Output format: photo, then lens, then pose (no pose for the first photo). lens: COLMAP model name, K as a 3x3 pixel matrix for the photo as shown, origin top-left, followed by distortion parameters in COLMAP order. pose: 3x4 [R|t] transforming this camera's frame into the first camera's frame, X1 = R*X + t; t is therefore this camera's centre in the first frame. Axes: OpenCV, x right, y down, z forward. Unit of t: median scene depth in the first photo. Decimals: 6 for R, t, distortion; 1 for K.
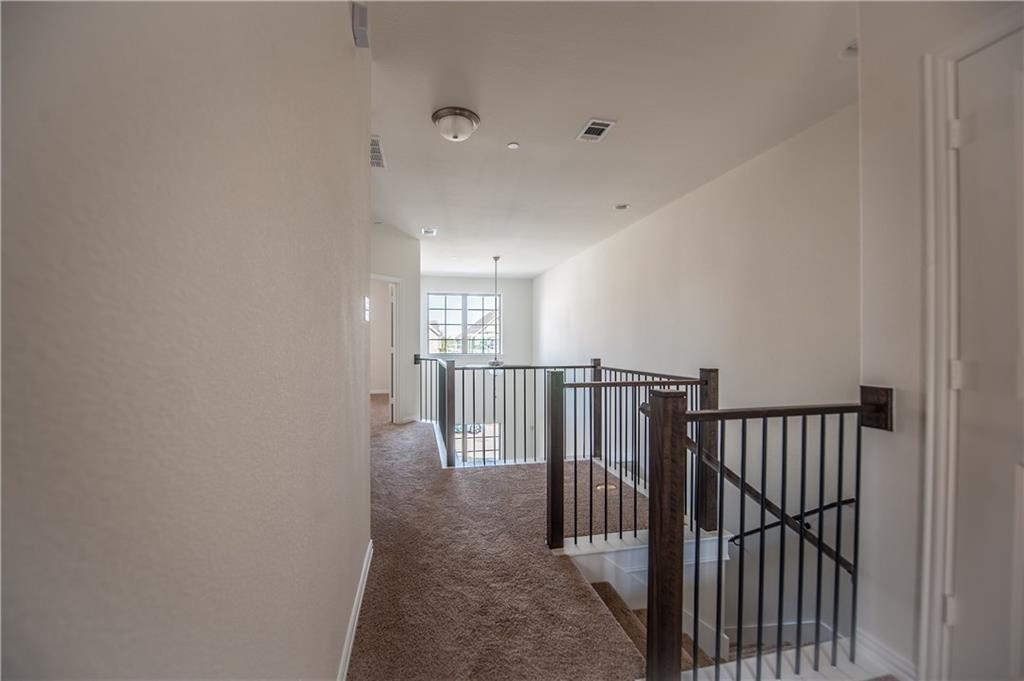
lens RADIAL K [[413.7, 0, 503.8], [0, 413.7, 345.5], [0, 0, 1]] dist [-0.014308, -0.002400]
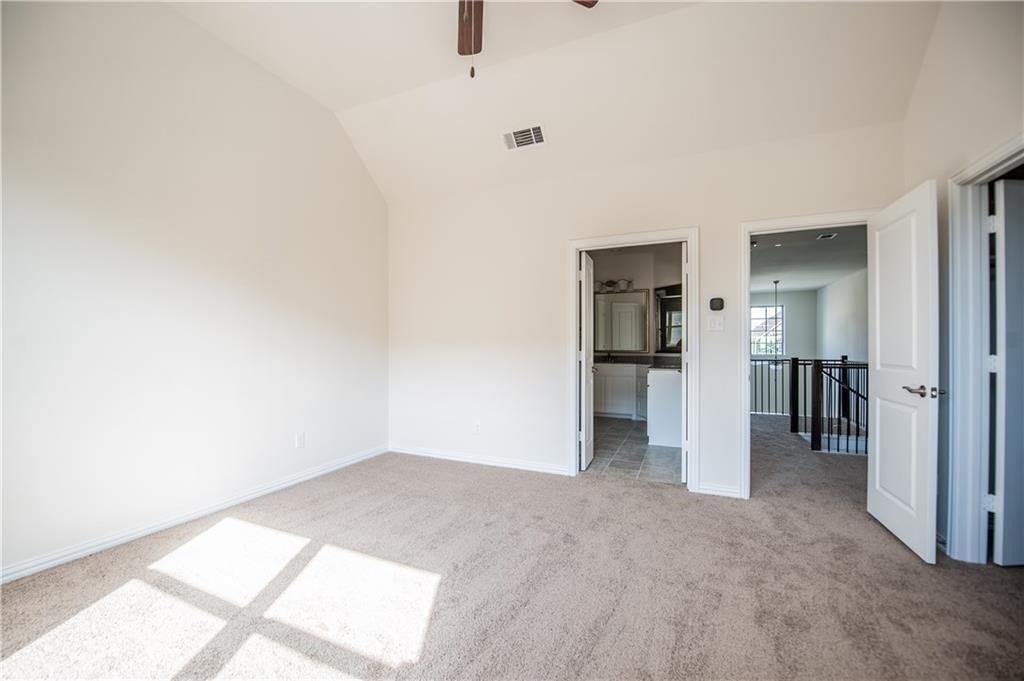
lens RADIAL K [[413.7, 0, 503.8], [0, 413.7, 345.5], [0, 0, 1]] dist [-0.014308, -0.002400]
pose [[0.808203, -0.000631, -0.588904, 0.050651], [-0.002987, 0.999982, -0.005171, 0.003216], [0.588896, 0.005938, 0.808187, -0.575227]]
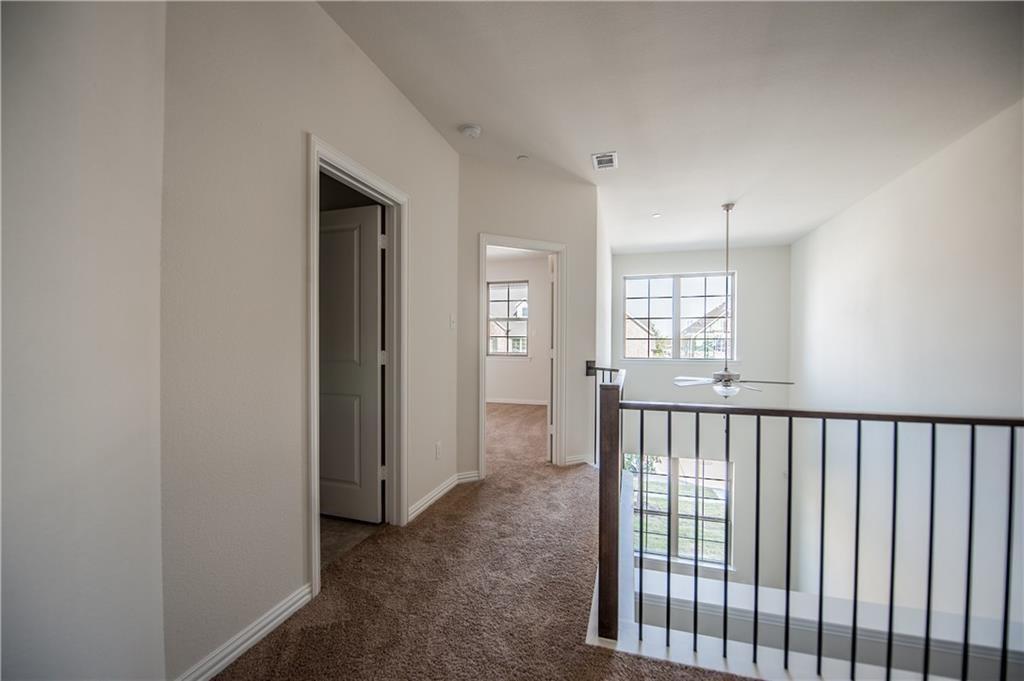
lens RADIAL K [[413.7, 0, 503.8], [0, 413.7, 345.5], [0, 0, 1]] dist [-0.014308, -0.002400]
pose [[0.872968, 0.007662, -0.487717, -0.009638], [-0.007856, 0.999968, 0.001647, -0.002356], [0.487713, 0.002394, 0.873000, 0.298392]]
